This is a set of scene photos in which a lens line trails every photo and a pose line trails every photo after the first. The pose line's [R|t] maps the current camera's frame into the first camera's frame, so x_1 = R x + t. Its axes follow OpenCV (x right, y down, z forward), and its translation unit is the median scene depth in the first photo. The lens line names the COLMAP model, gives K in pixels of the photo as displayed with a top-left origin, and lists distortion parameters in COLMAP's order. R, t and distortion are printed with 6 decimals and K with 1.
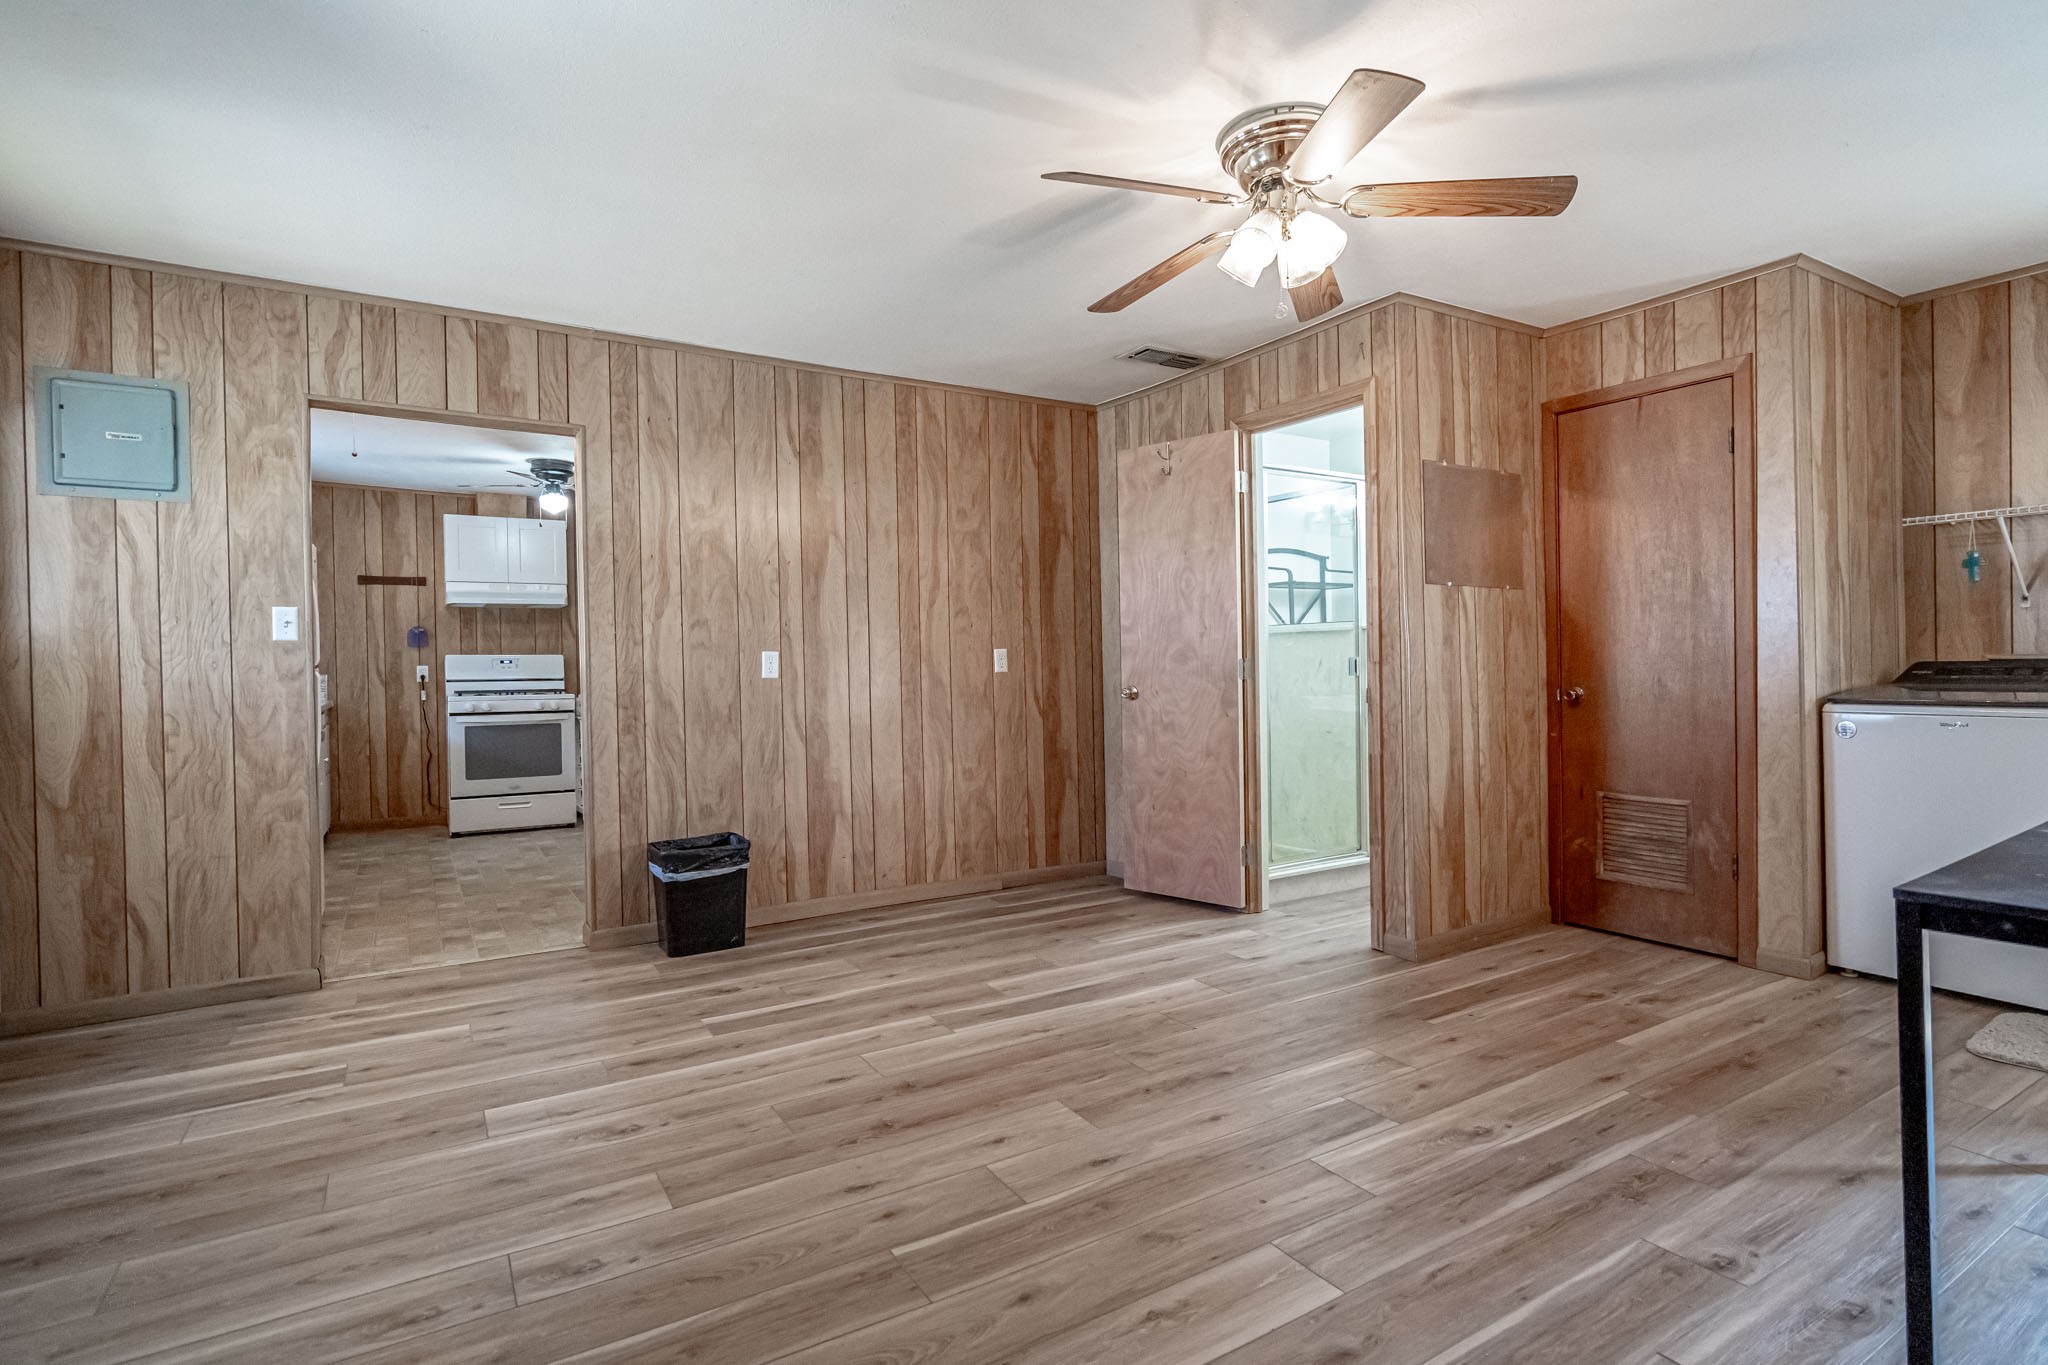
lens RADIAL K [[982.7, 0, 1017.4], [0, 982.7, 664.4], [0, 0, 1]] dist [-0.007857, 0.000746]
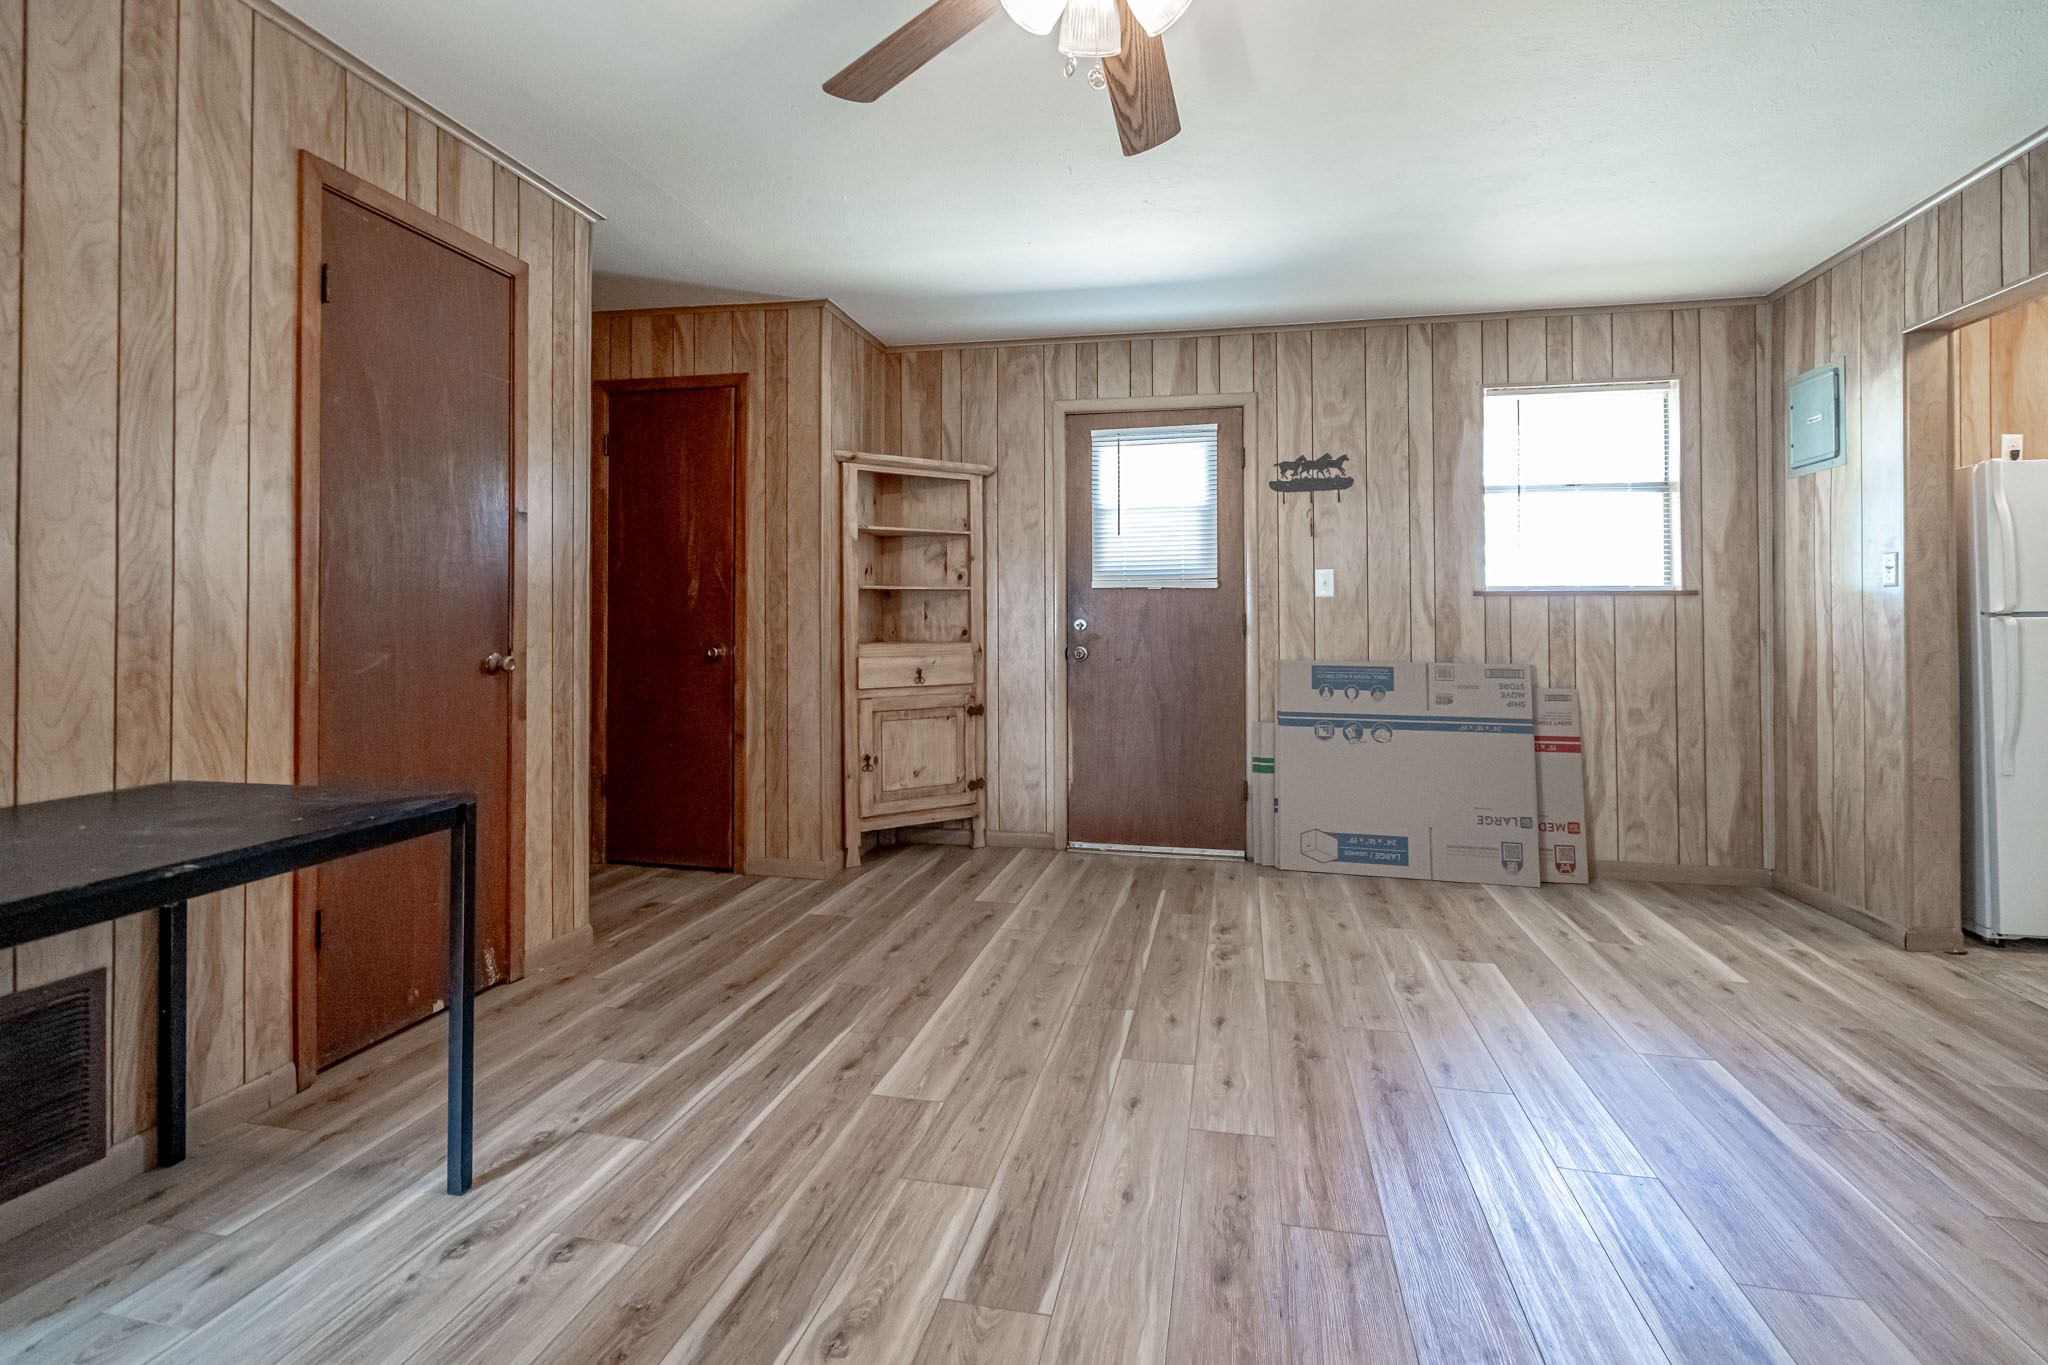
lens RADIAL K [[989.9, 0, 1025.5], [0, 989.9, 613.5], [0, 0, 1]] dist [-0.005389, -0.000279]
pose [[-0.688837, 0.002895, -0.724910, 0.860524], [0.006859, 0.999973, -0.002523, -0.000302], [0.724884, -0.006710, -0.688839, 1.545498]]
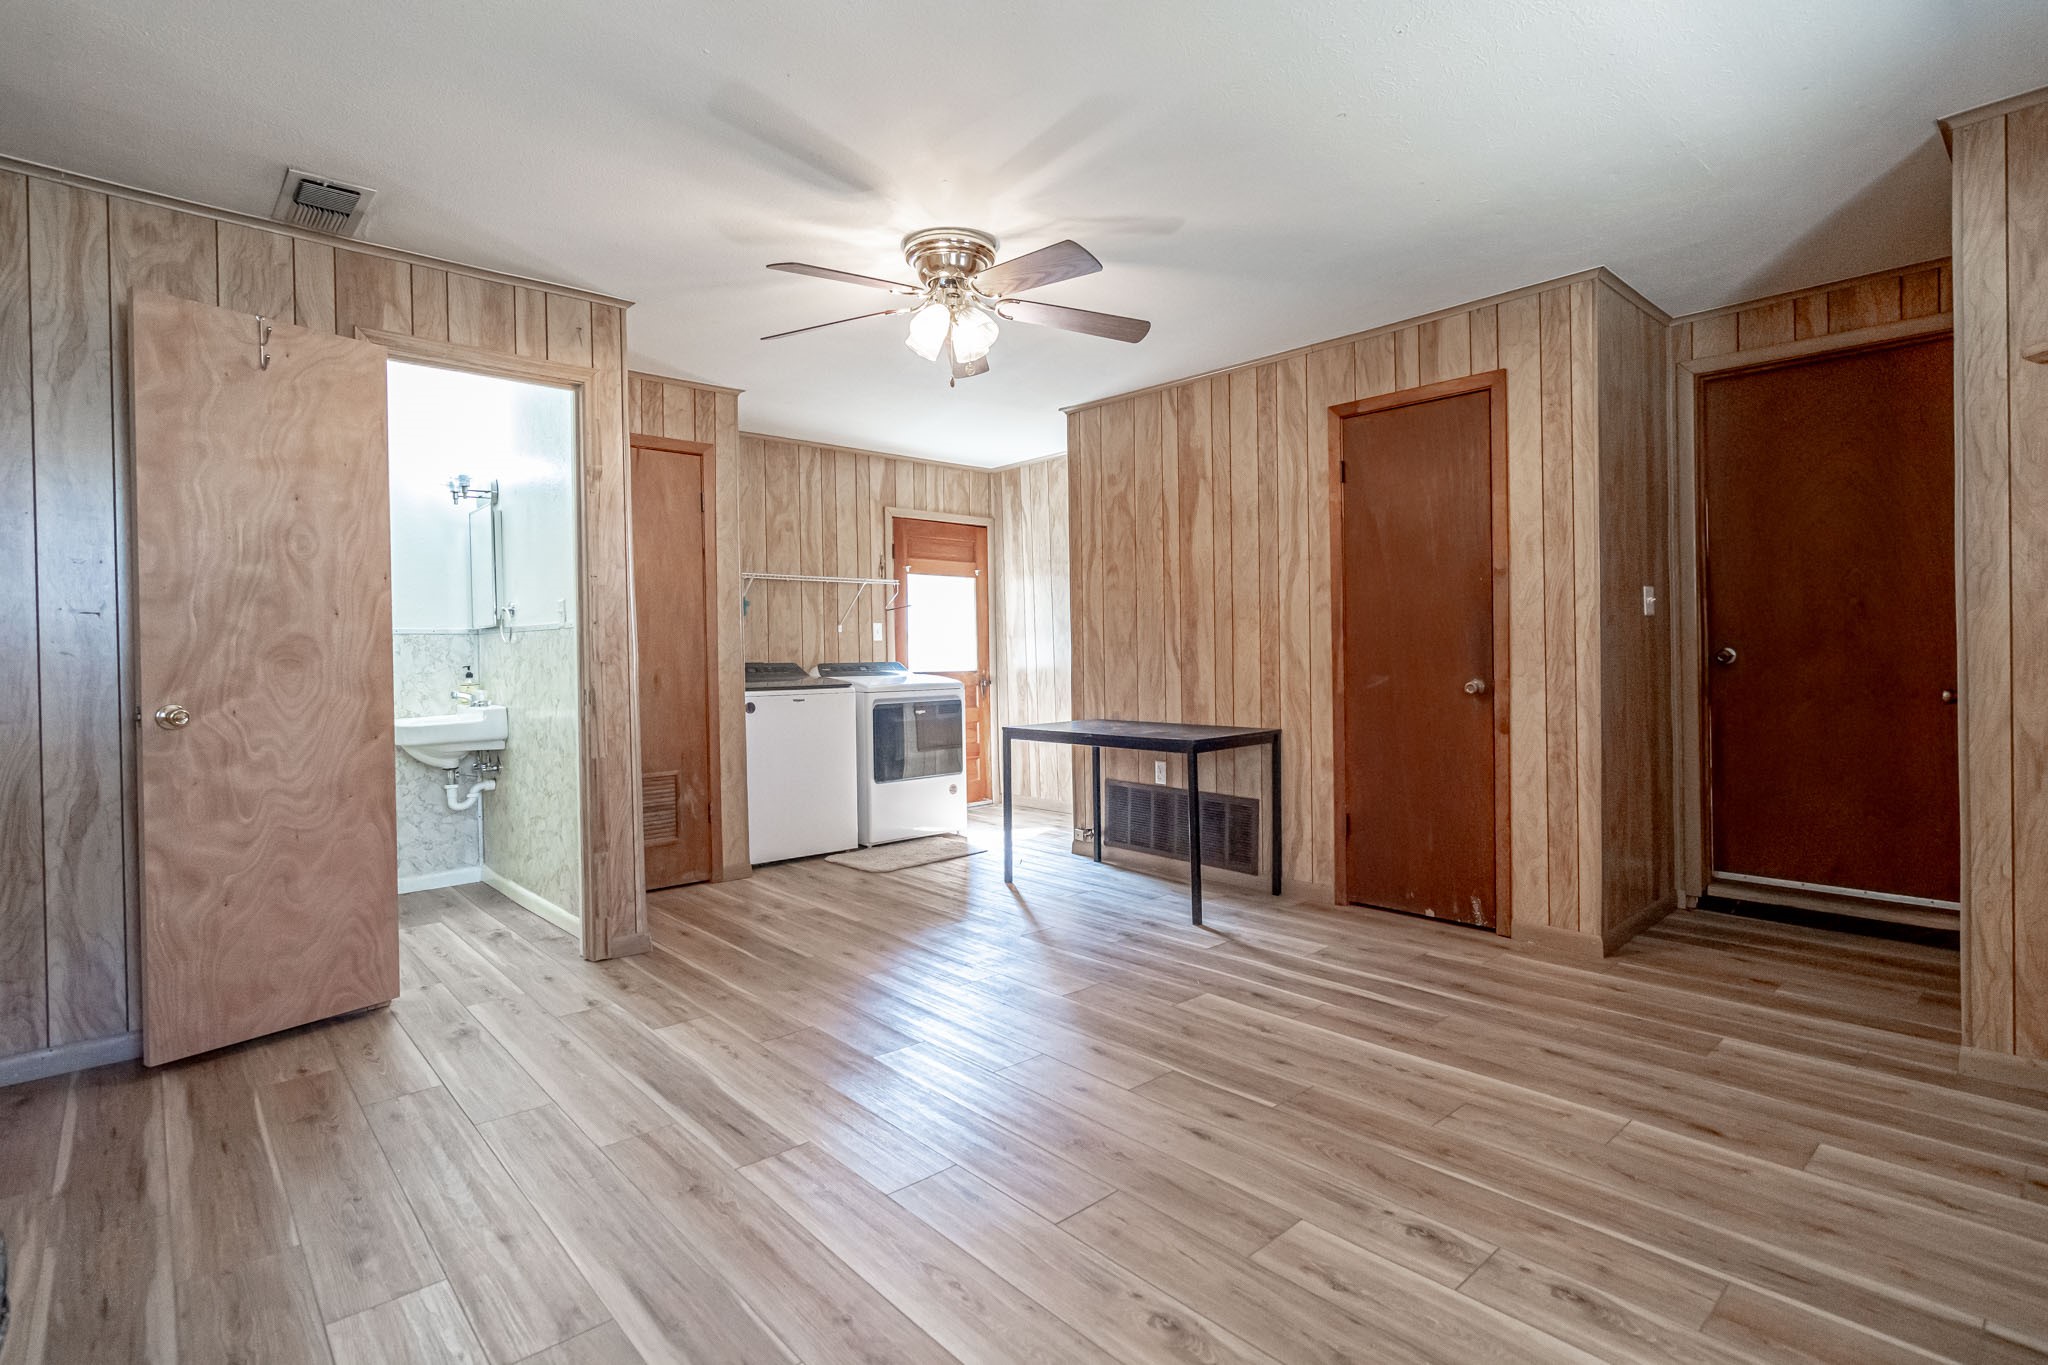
lens RADIAL K [[982.7, 0, 1017.4], [0, 982.7, 664.4], [0, 0, 1]] dist [-0.007857, 0.000746]
pose [[-0.169799, 0.005597, 0.985463, -1.086370], [0.013565, 0.999902, -0.003342, 0.012012], [-0.985385, 0.012801, -0.169859, 1.243840]]
